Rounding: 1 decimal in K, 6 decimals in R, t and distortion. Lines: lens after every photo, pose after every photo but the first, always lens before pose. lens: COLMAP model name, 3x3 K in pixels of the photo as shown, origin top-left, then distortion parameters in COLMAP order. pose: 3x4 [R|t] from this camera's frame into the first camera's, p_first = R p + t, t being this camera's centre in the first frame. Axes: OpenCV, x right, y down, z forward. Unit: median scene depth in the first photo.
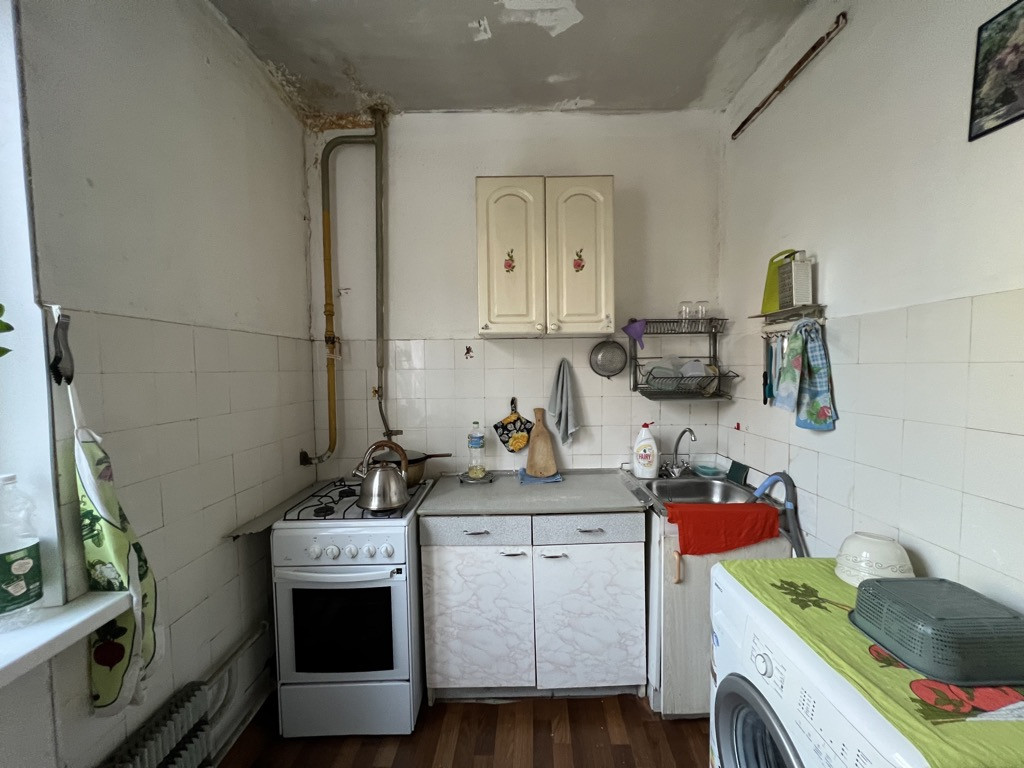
lens RADIAL K [[405.1, 0, 509.5], [0, 405.1, 385.3], [0, 0, 1]] dist [-0.001579, 0.000161]
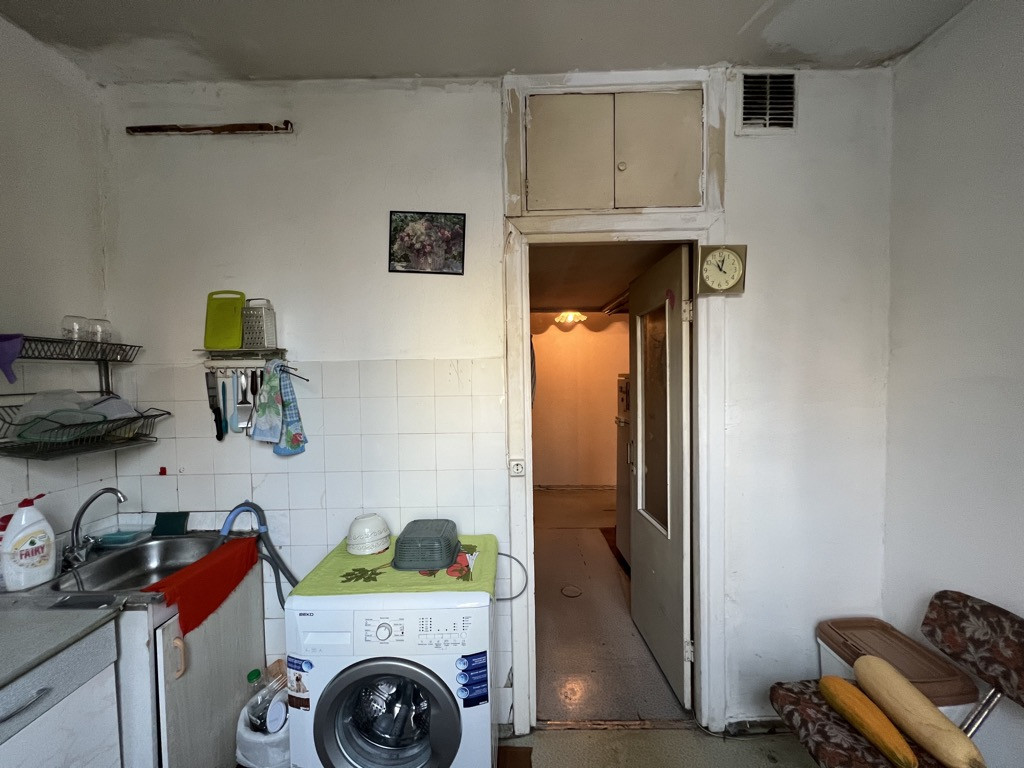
lens RADIAL K [[405.1, 0, 512.5], [0, 405.1, 387.8], [0, 0, 1]] dist [-0.001579, 0.000161]
pose [[-0.014273, -0.011861, 0.999828, -0.377981], [0.061560, 0.998022, 0.012718, -0.051617], [-0.998001, 0.061731, -0.013515, 0.304437]]
